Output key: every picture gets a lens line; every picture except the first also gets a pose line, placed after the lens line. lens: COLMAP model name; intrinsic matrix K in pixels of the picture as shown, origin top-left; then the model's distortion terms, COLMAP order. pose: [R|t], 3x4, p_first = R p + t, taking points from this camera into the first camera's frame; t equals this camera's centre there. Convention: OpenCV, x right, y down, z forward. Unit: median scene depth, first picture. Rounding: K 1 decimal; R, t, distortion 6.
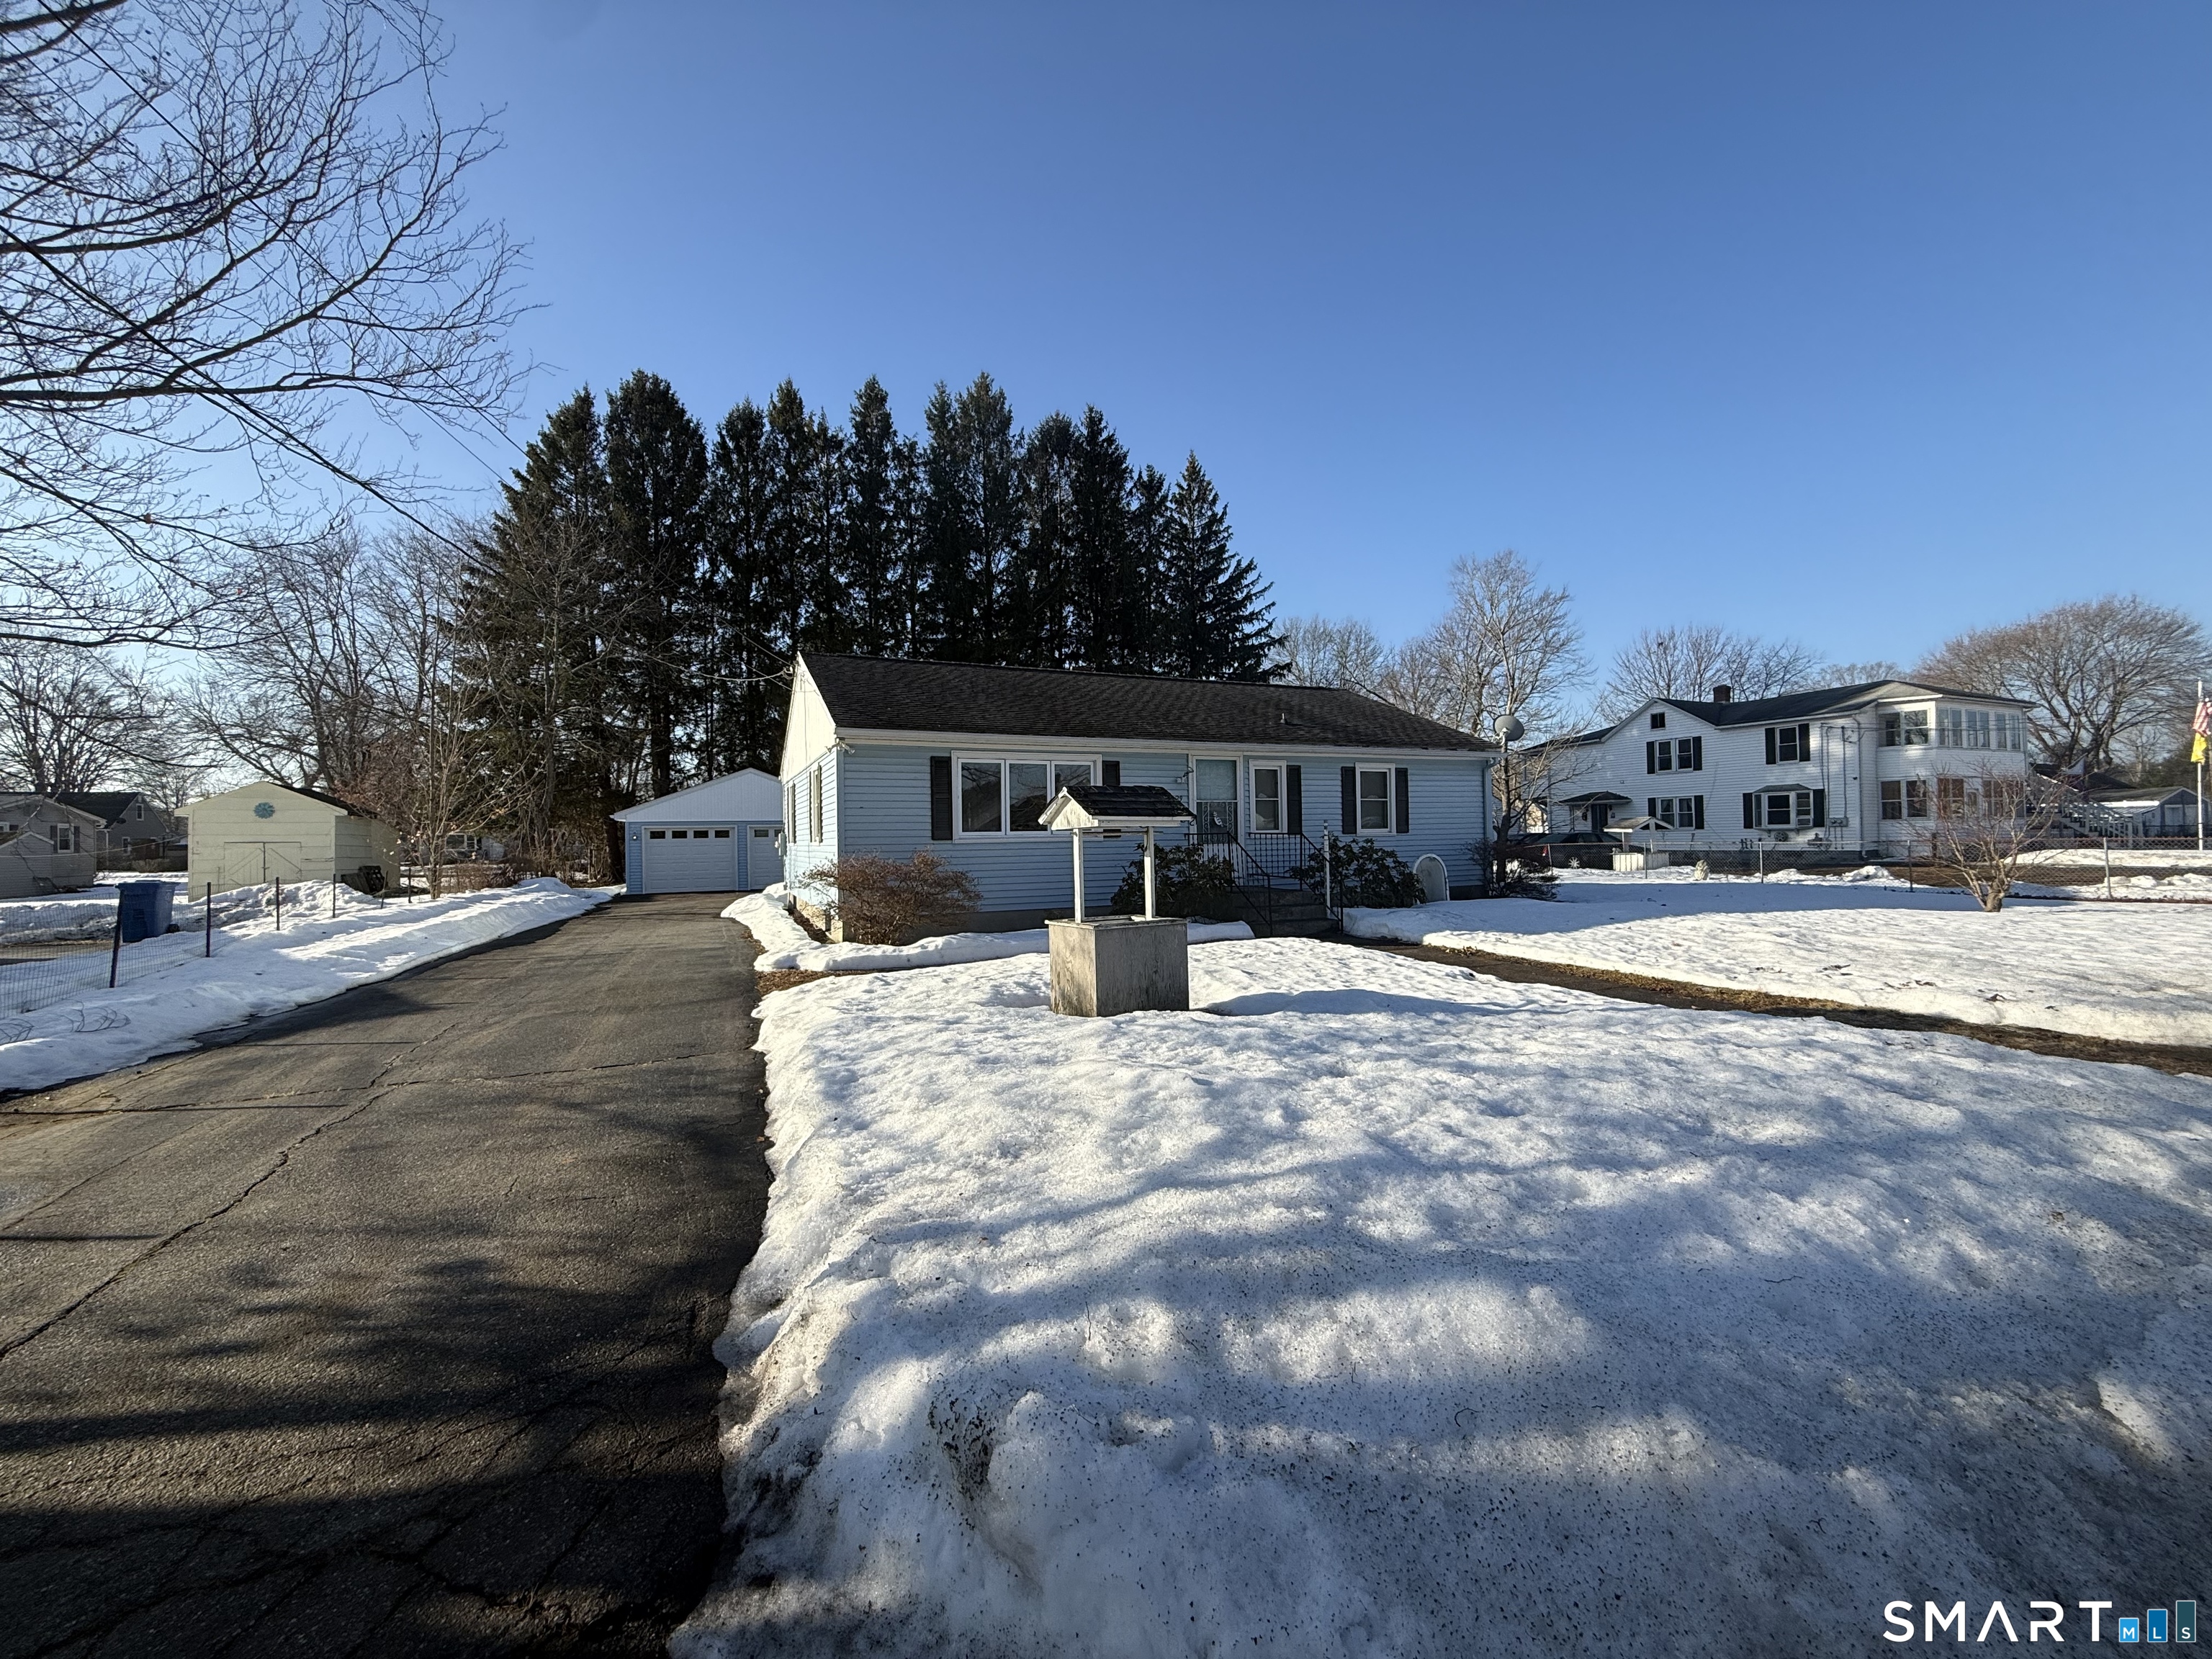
lens RADIAL K [[880.0, 0, 1106.0], [0, 880.0, 829.0], [0, 0, 1]] dist [0.002334, -0.000332]
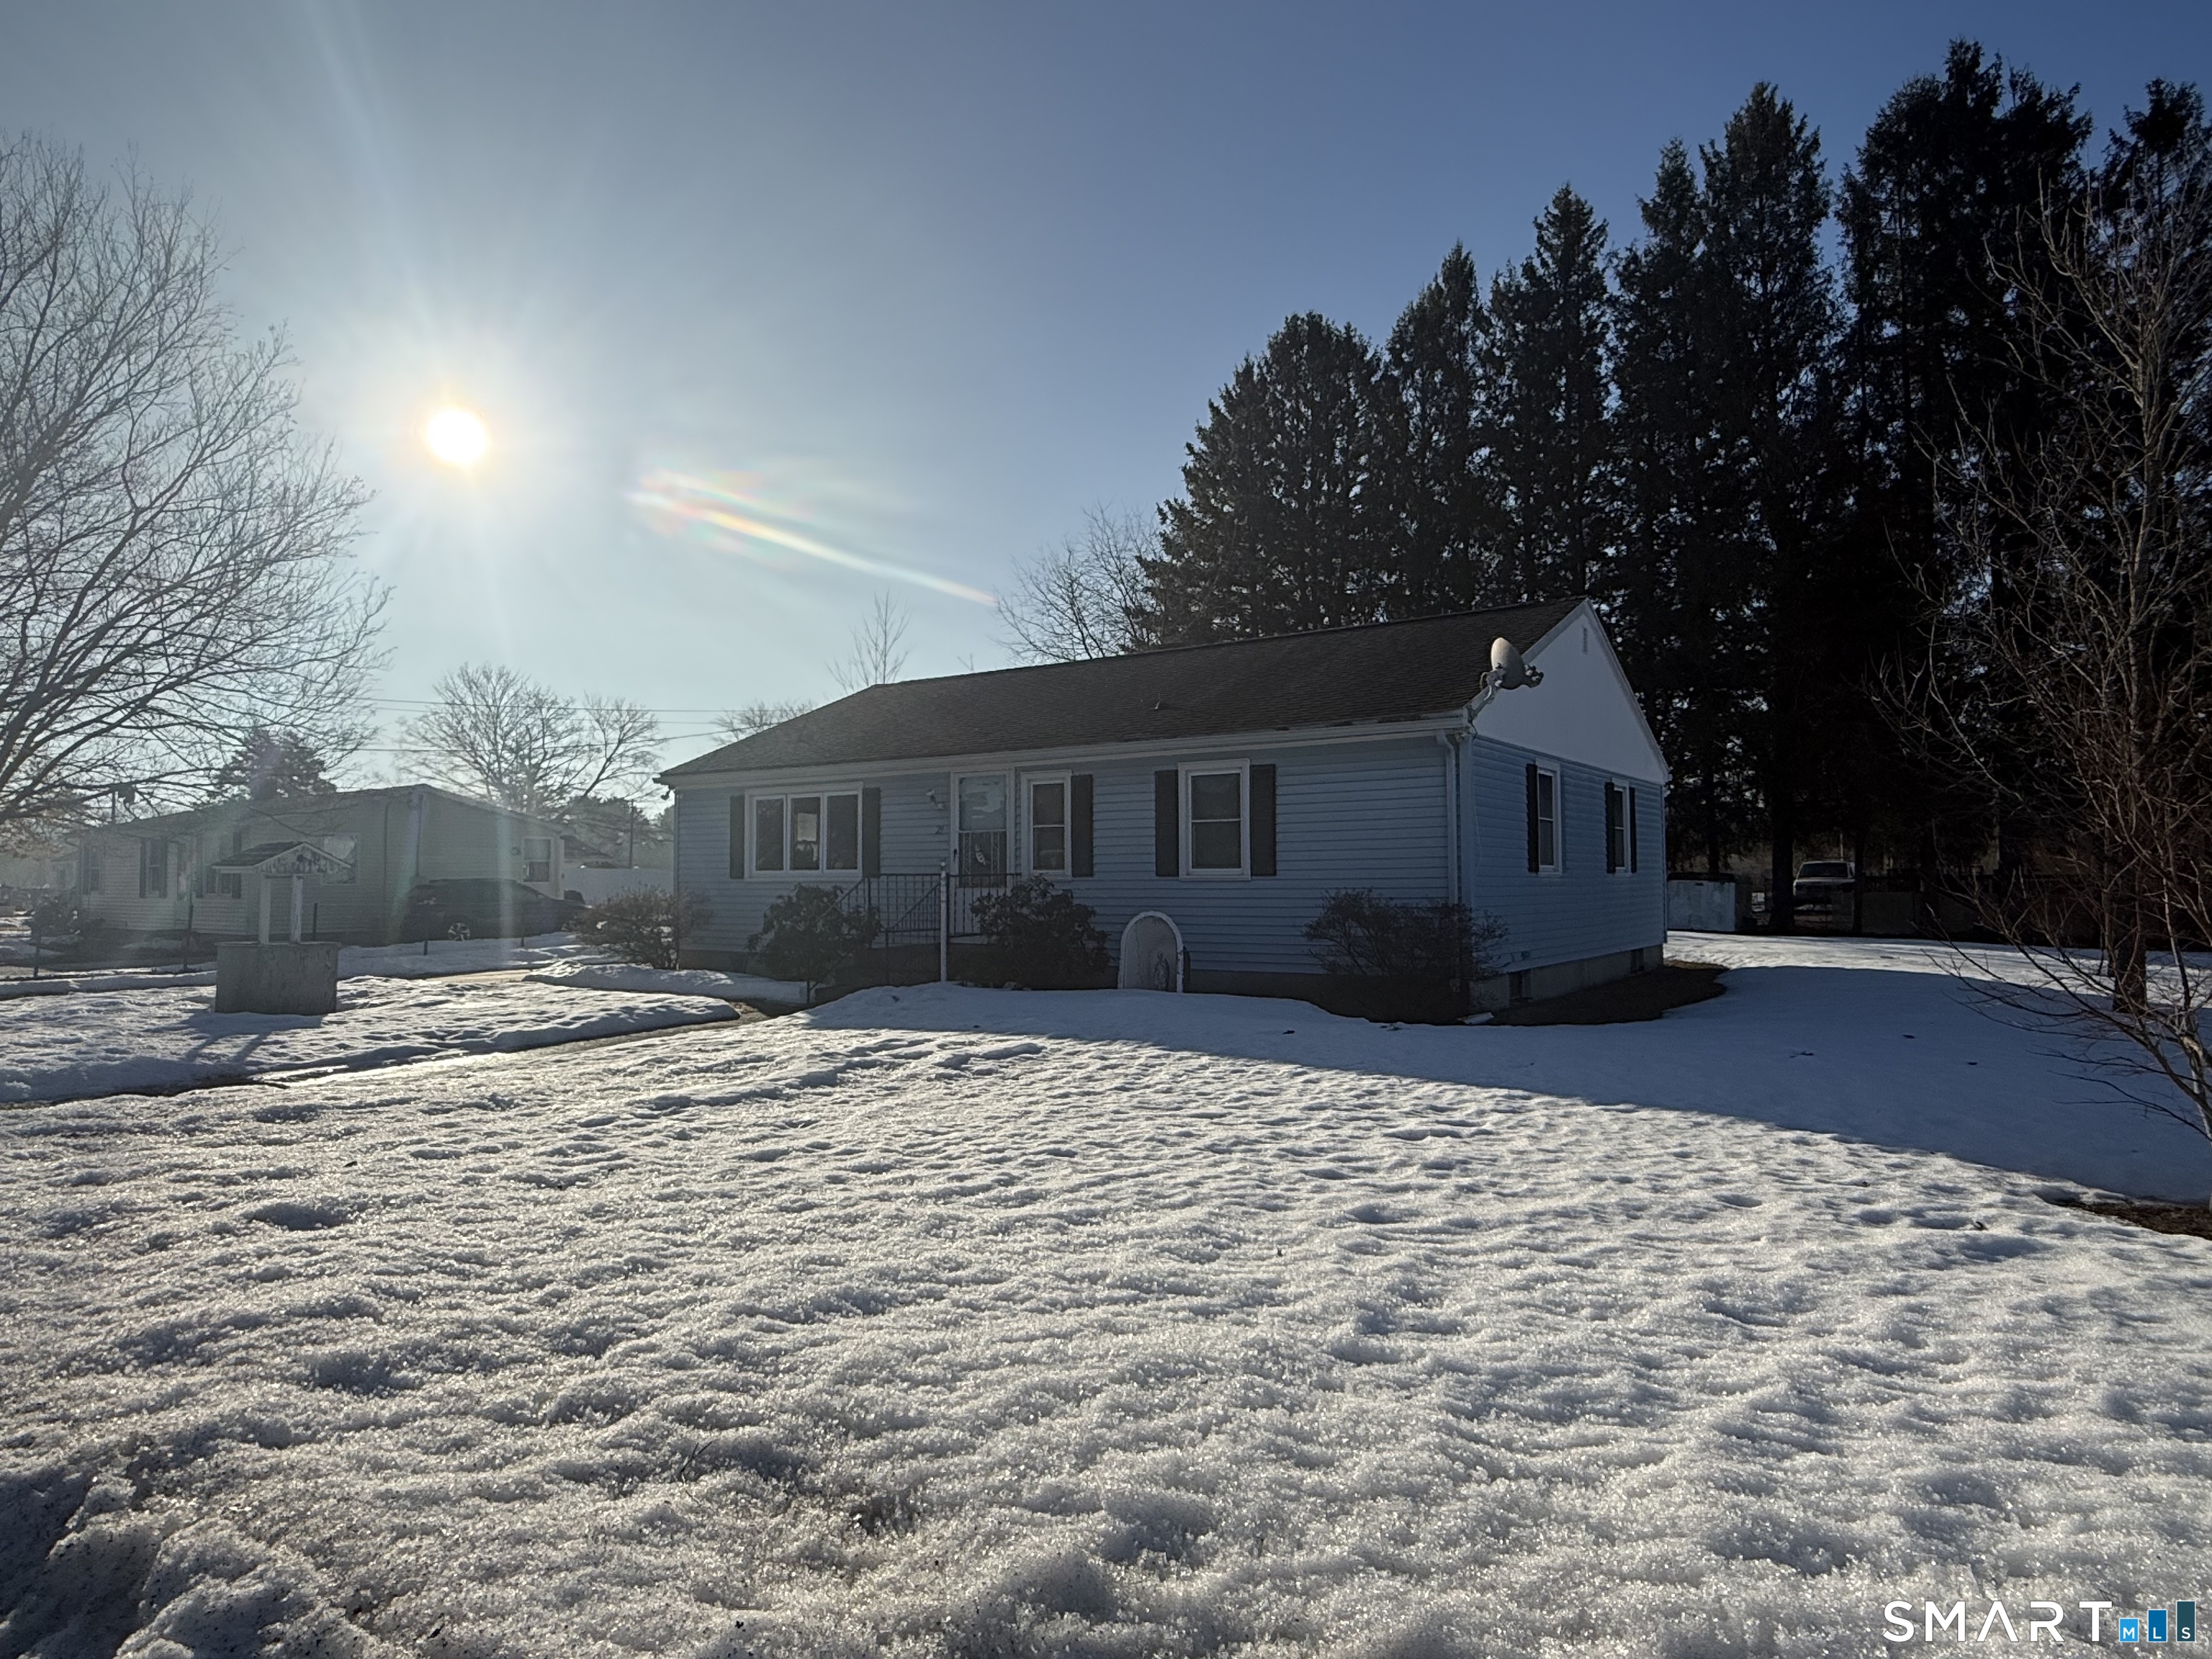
lens RADIAL K [[1322.1, 0, 1100.3], [0, 1322.1, 828.7], [0, 0, 1]] dist [-0.004320, 0.000590]
pose [[0.506621, -0.020990, -0.861913, 0.464305], [0.007063, 0.999771, -0.020195, -0.004303], [0.862140, 0.004143, 0.506654, 0.204728]]
